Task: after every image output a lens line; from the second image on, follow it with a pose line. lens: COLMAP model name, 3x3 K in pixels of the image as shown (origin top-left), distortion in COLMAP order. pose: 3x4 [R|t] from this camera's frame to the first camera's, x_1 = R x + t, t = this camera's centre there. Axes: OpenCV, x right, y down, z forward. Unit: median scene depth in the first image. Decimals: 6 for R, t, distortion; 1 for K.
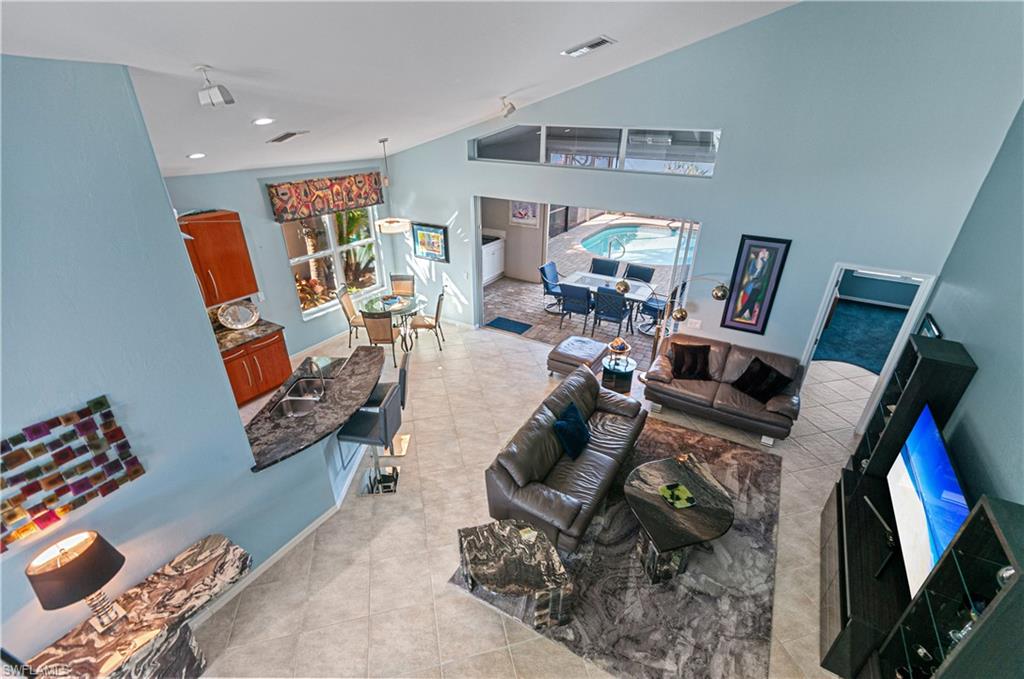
lens RADIAL K [[446.0, 0, 512.0], [0, 446.0, 339.5], [0, 0, 1]] dist [-0.000448, -0.000043]
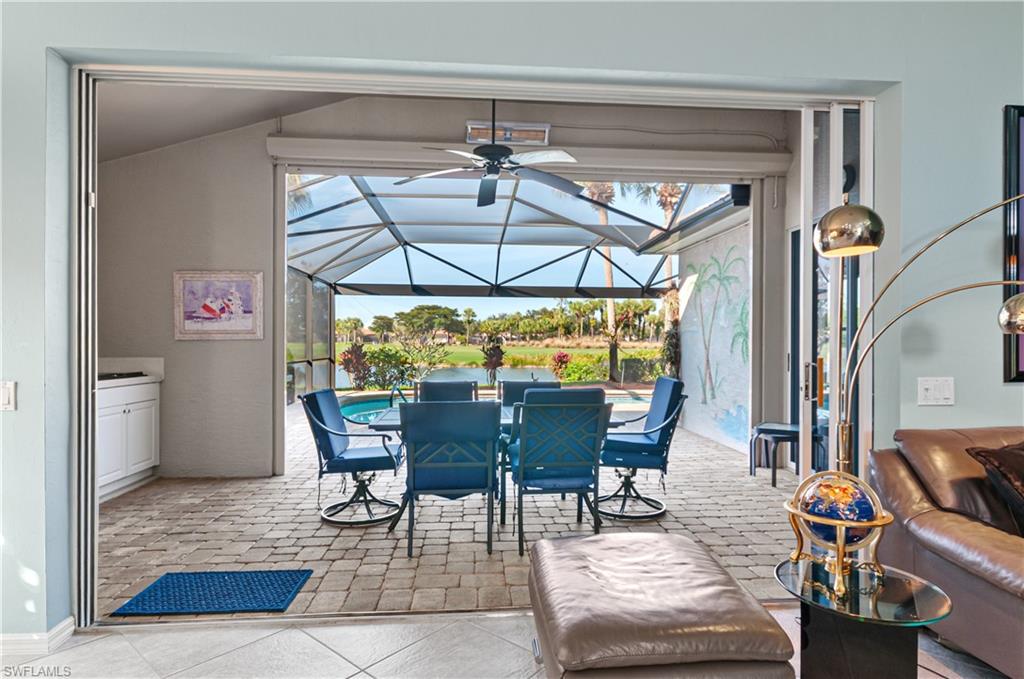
lens RADIAL K [[546.9, 0, 512.0], [0, 546.9, 339.5], [0, 0, 1]] dist [-0.002140, -0.000647]
pose [[0.818165, -0.005639, 0.574956, -0.054160], [0.262128, 0.893653, -0.364244, -0.003010], [-0.511757, 0.448724, 0.732633, 0.663139]]
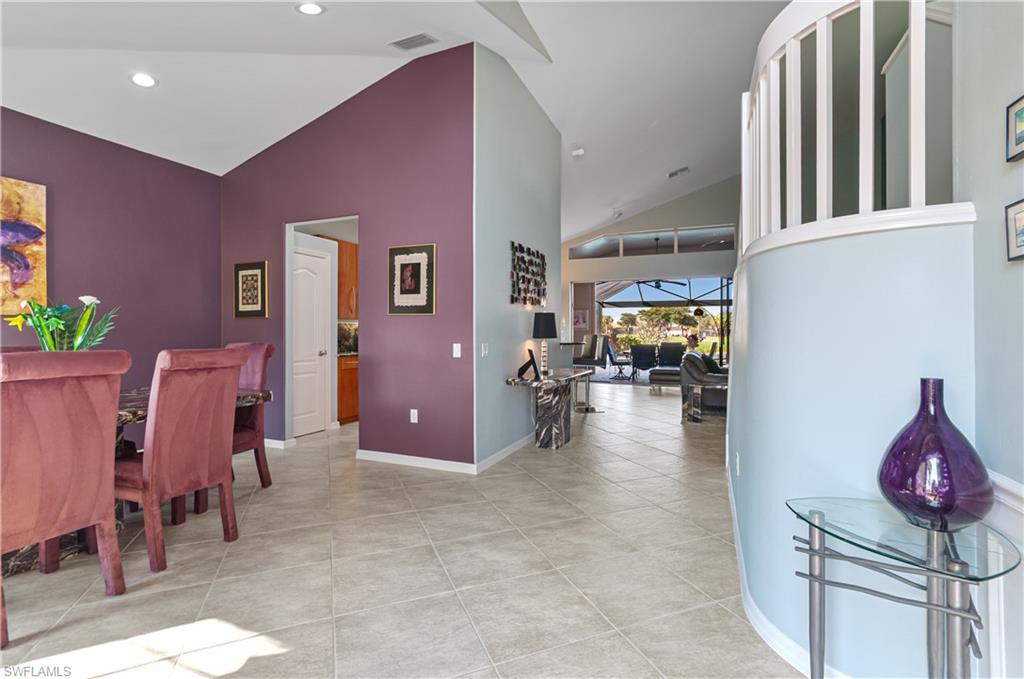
lens RADIAL K [[446.0, 0, 512.0], [0, 446.0, 339.5], [0, 0, 1]] dist [-0.000448, -0.000043]
pose [[0.992073, -0.014790, 0.124792, -0.431313], [0.067633, 0.899801, -0.431027, 0.432586], [-0.105913, 0.436050, 0.893668, -0.194581]]
